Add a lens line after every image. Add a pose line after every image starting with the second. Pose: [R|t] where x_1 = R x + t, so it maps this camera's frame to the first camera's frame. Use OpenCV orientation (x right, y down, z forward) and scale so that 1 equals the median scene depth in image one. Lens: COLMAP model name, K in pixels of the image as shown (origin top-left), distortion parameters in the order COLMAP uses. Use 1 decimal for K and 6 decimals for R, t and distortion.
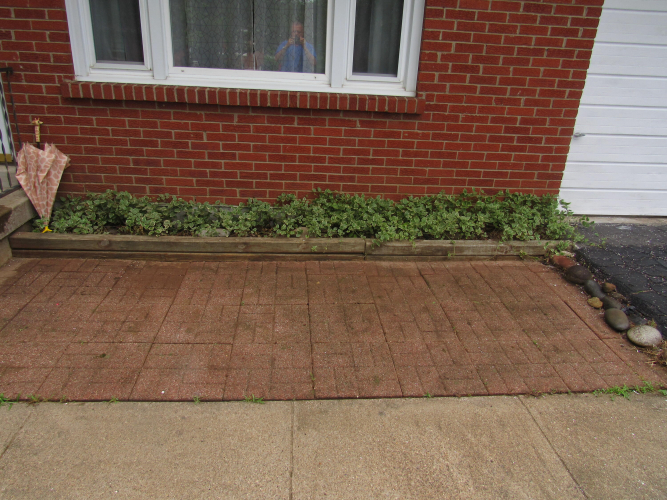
lens RADIAL K [[484.3, 0, 333.5], [0, 484.3, 250.0], [0, 0, 1]] dist [-0.002239, 0.001258]
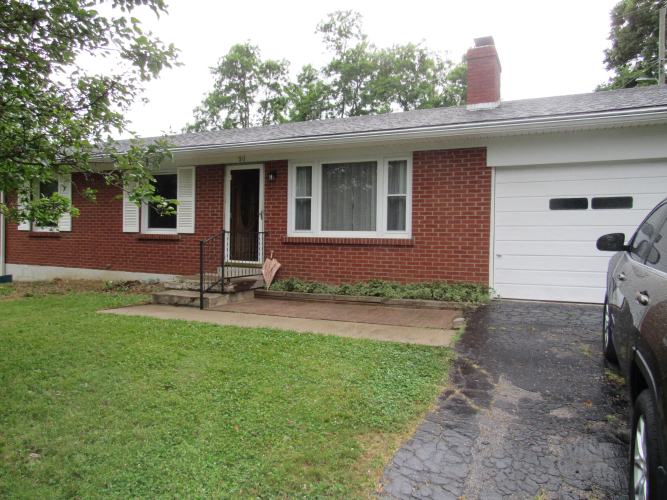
lens RADIAL K [[484.3, 0, 333.5], [0, 484.3, 250.0], [0, 0, 1]] dist [-0.002239, 0.001258]
pose [[0.878746, -0.025263, -0.476621, 0.935782], [-0.153588, 0.930516, -0.332492, 0.551831], [0.451903, 0.365379, 0.813807, -1.009351]]
